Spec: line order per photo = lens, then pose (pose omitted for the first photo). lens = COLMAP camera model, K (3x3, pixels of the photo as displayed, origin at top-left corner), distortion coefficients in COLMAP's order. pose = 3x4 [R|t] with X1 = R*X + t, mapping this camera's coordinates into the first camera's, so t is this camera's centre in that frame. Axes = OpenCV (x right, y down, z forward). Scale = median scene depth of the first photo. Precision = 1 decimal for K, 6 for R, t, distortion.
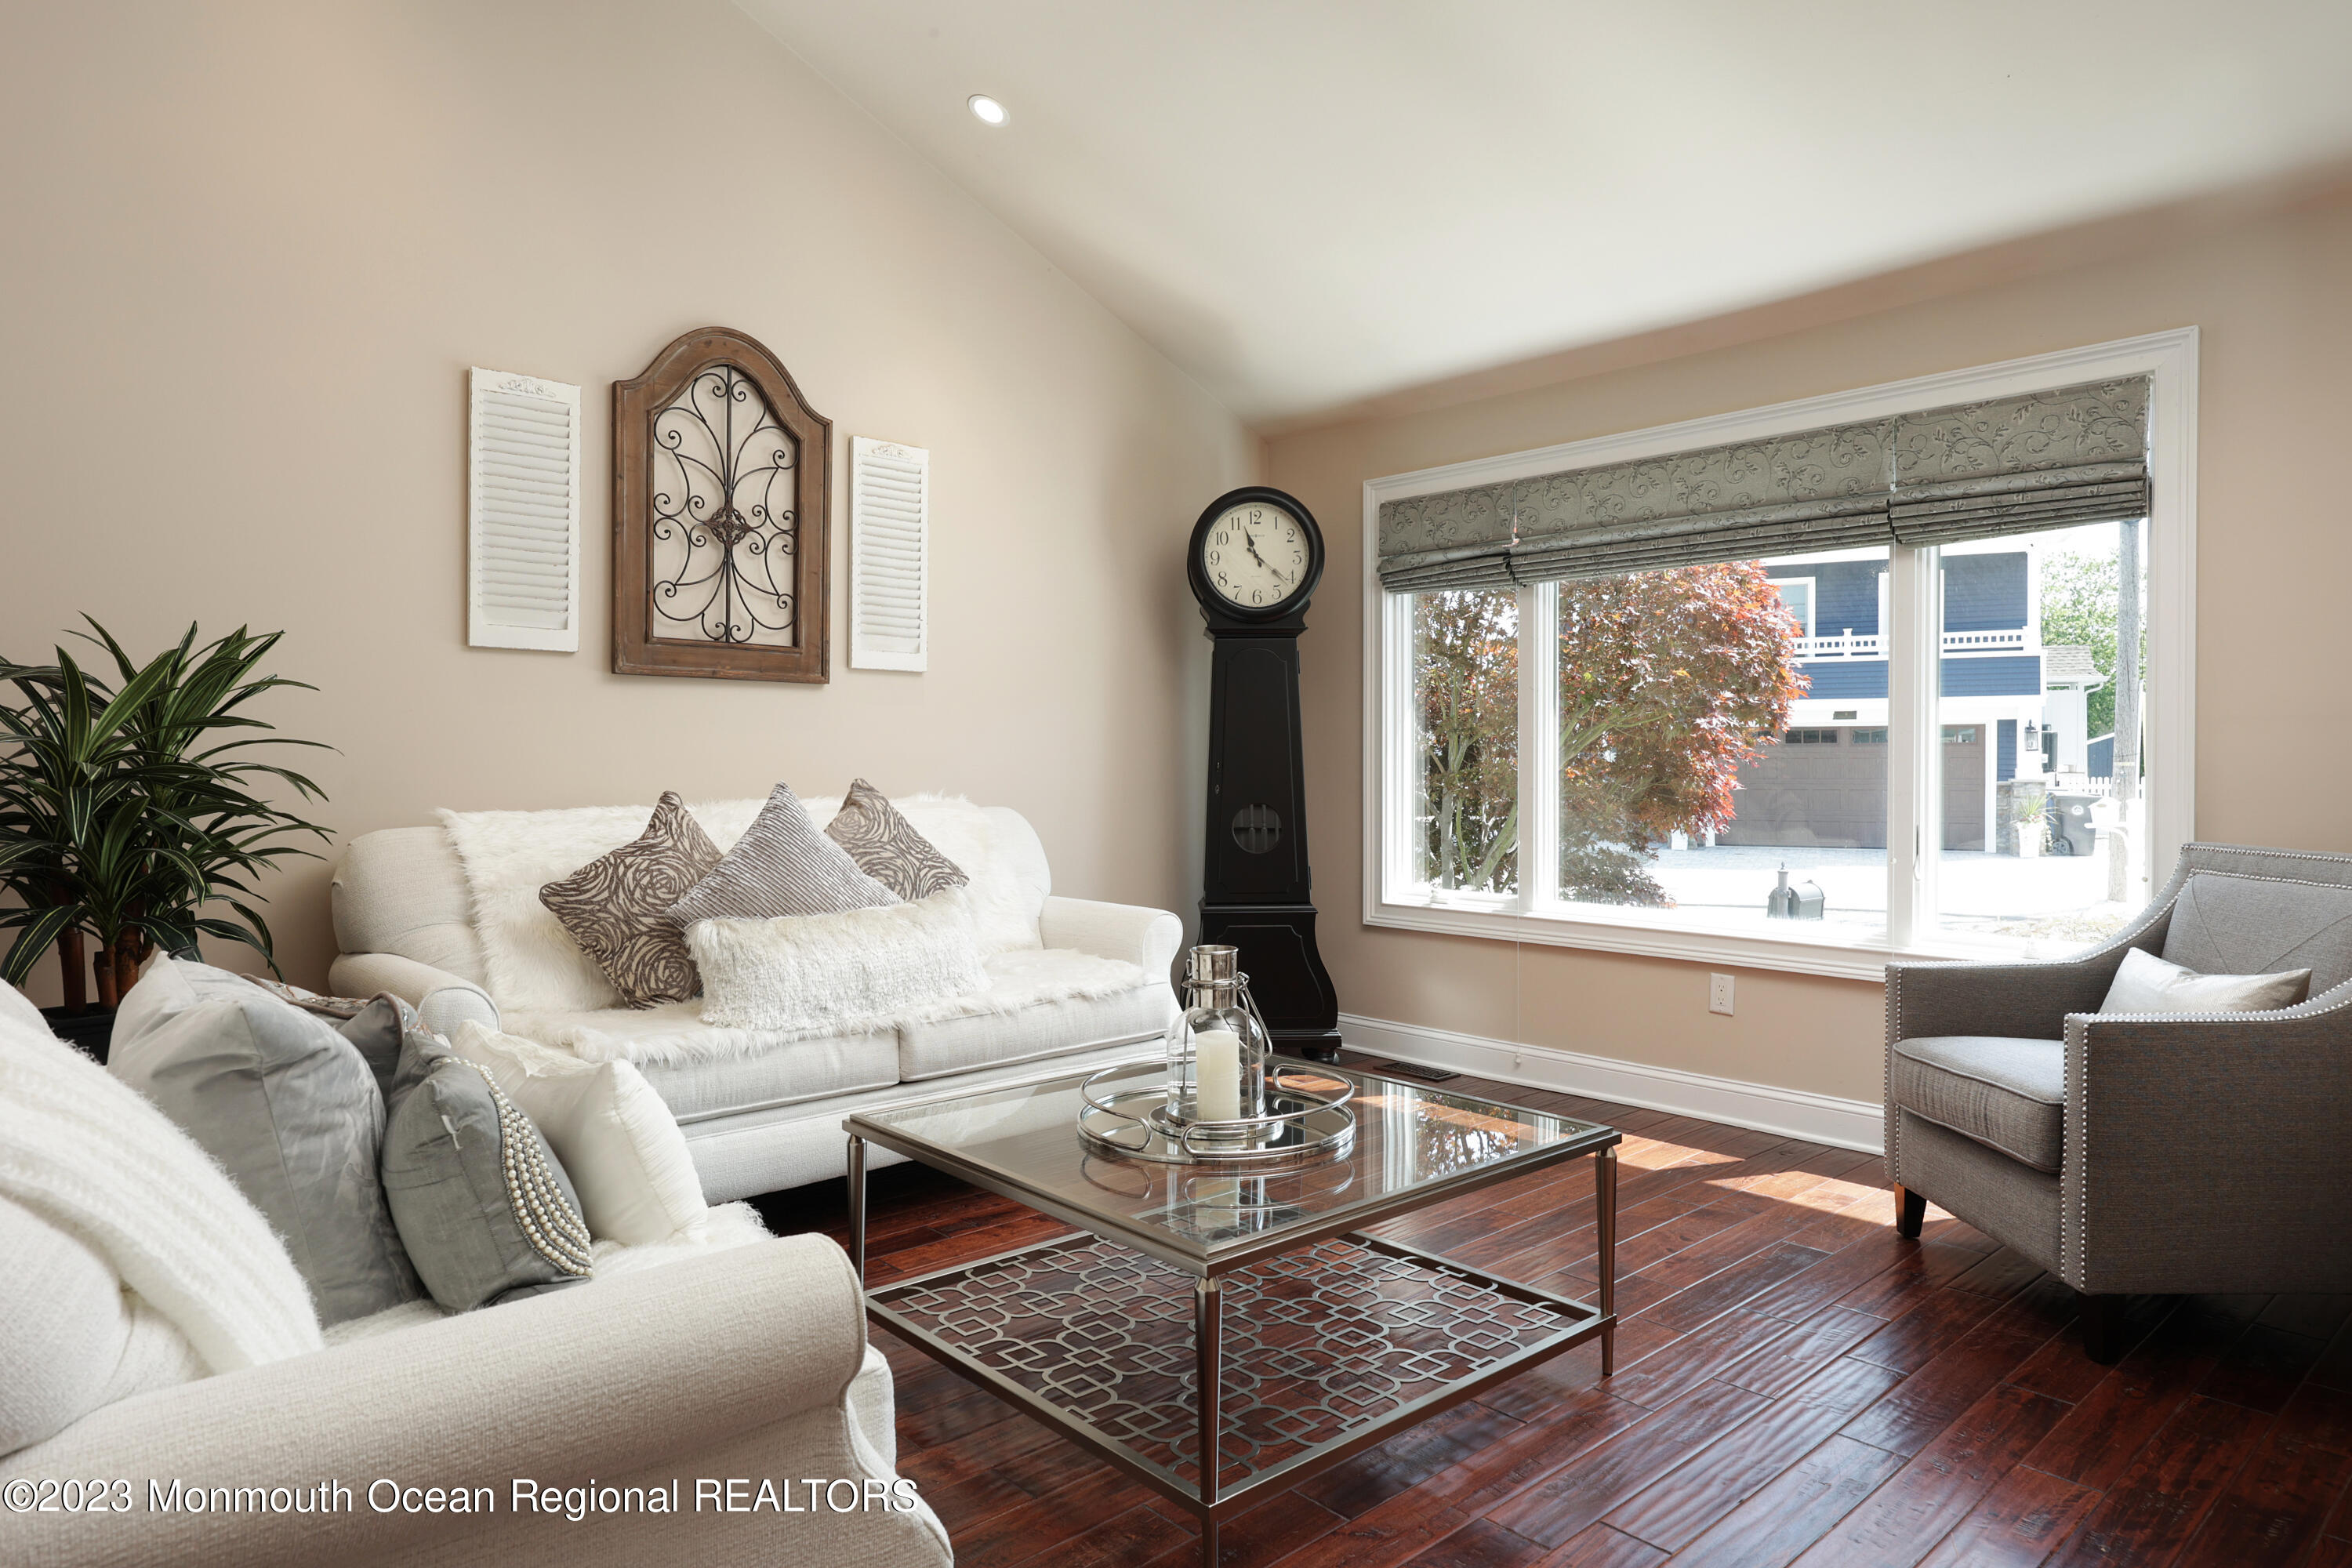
lens RADIAL K [[1403.1, 0, 1175.3], [0, 1403.1, 781.4], [0, 0, 1]] dist [0.001537, 0.000269]
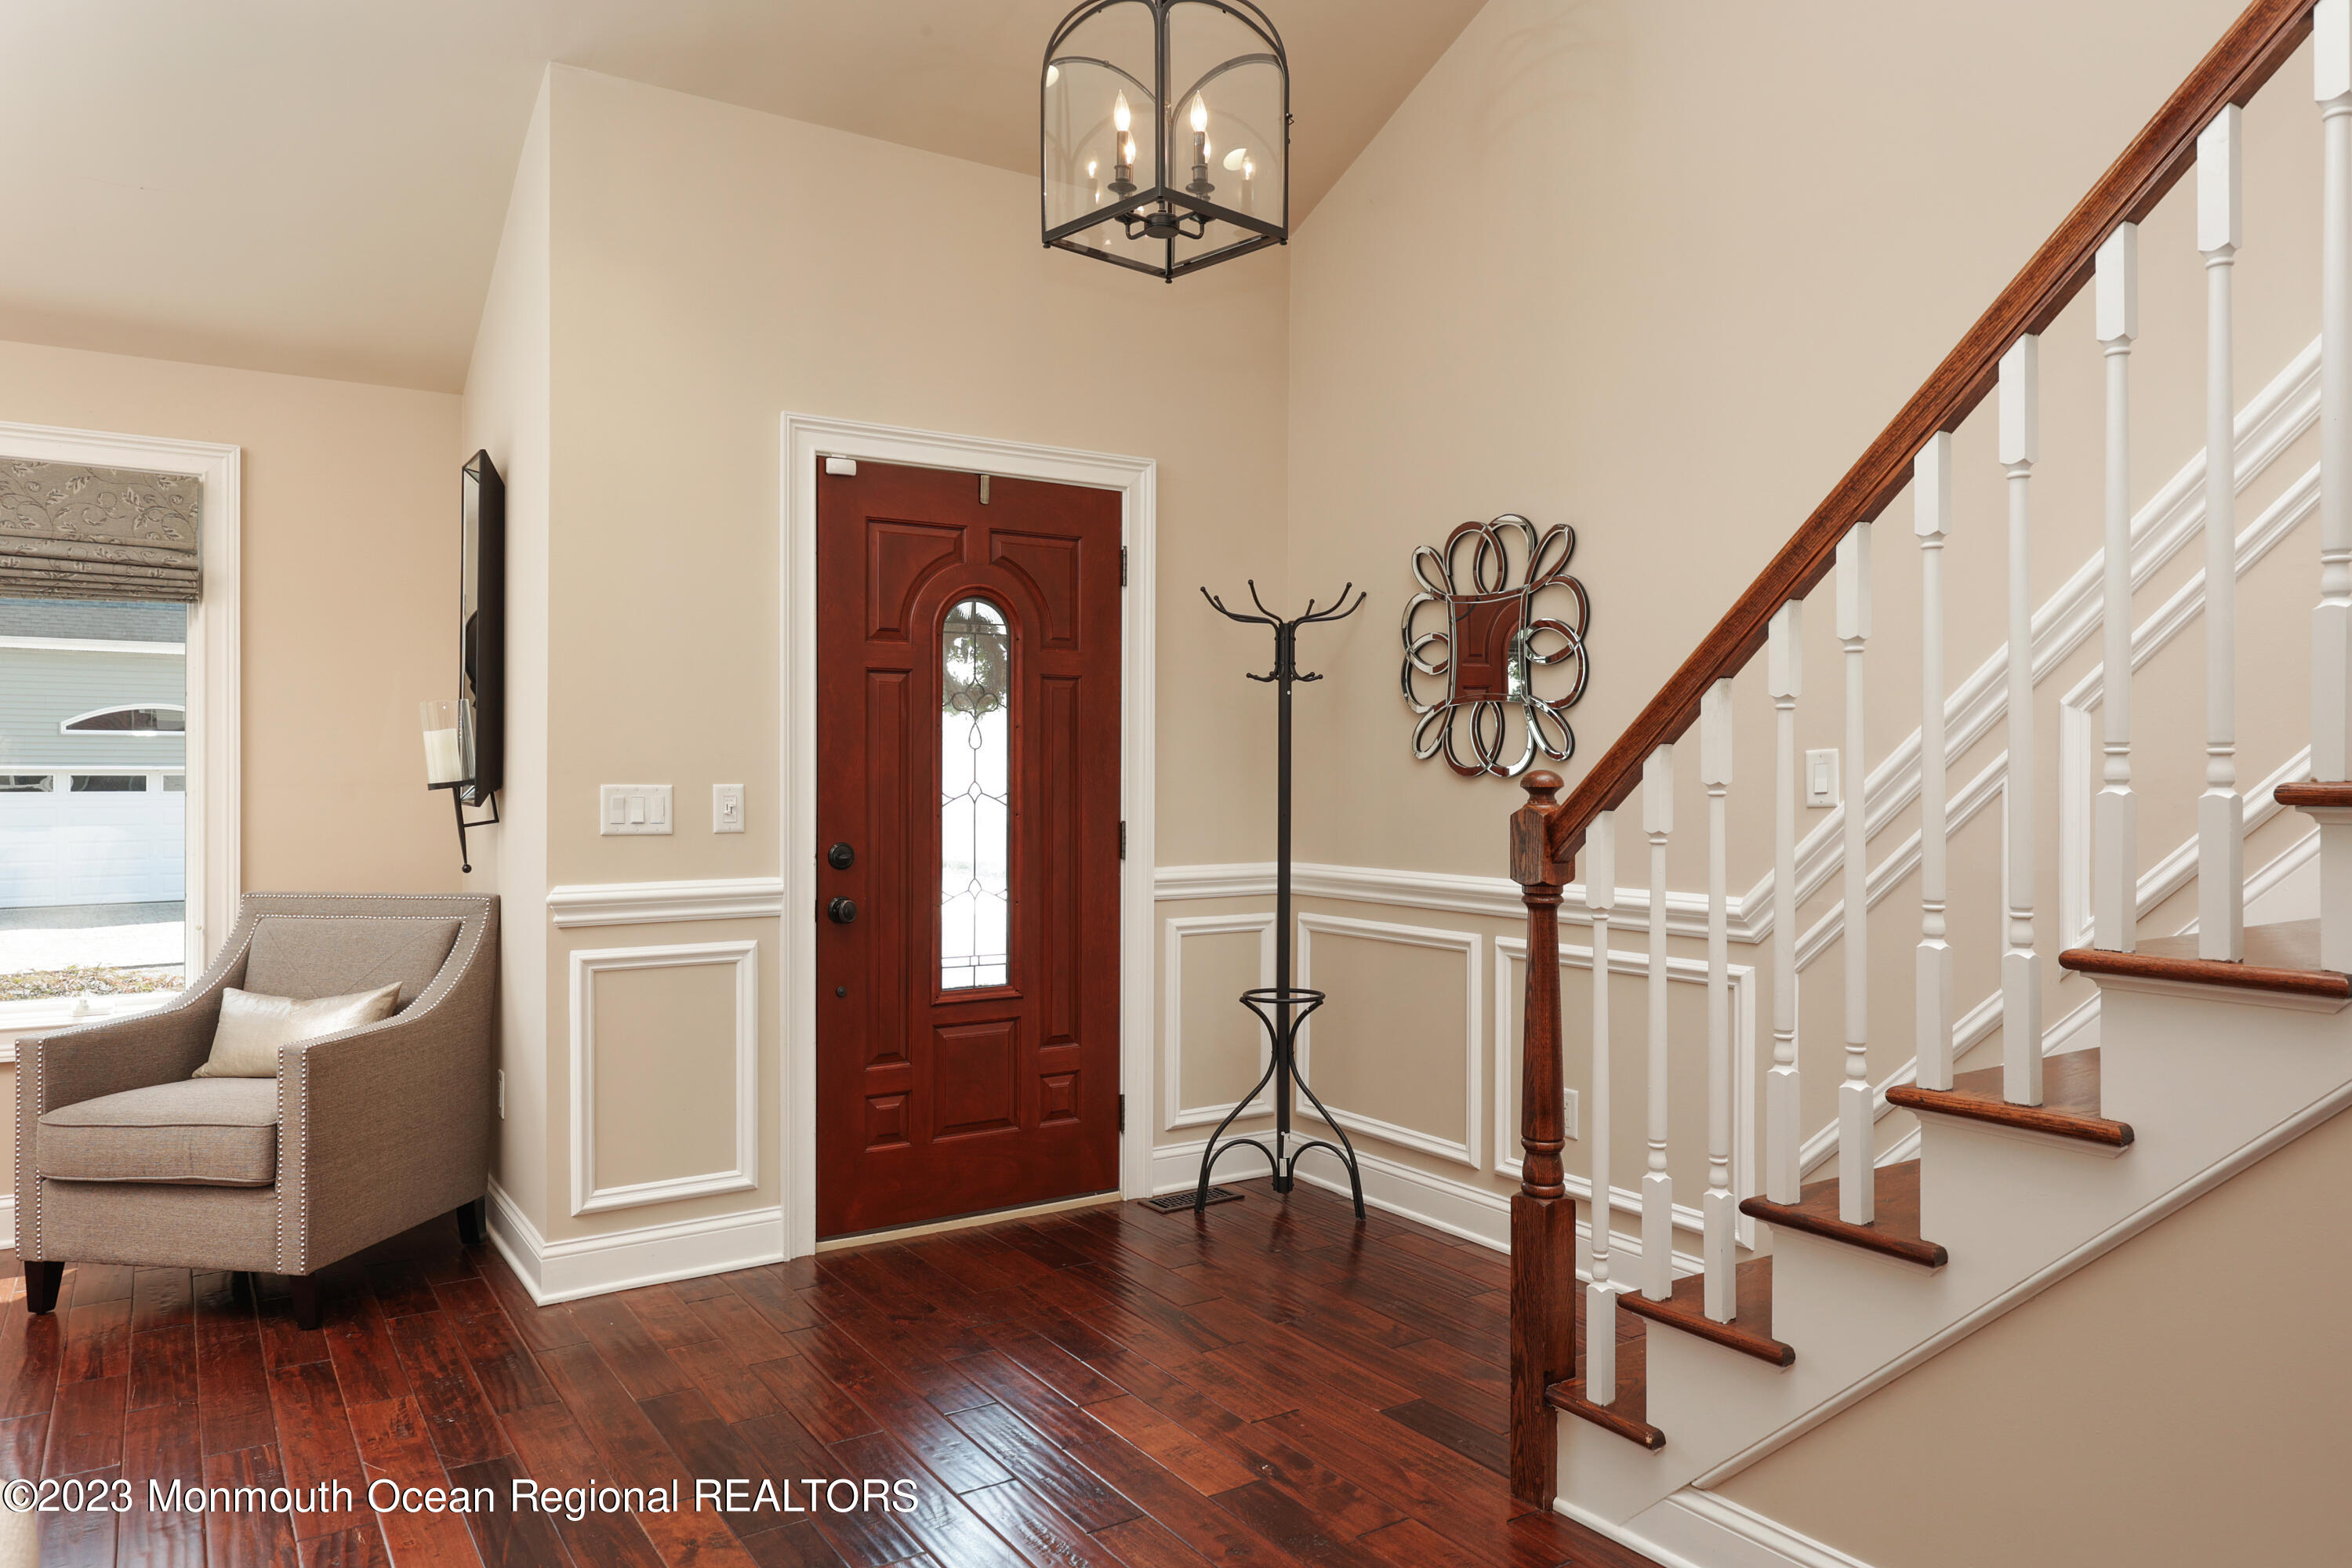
lens RADIAL K [[1536.4, 0, 1177.3], [0, 1536.4, 783.3], [0, 0, 1]] dist [0.004111, 0.001213]
pose [[0.155481, 0.001772, 0.987837, -0.425684], [0.011569, 0.999927, -0.003615, -0.033911], [-0.987771, 0.011990, 0.155449, 0.041168]]
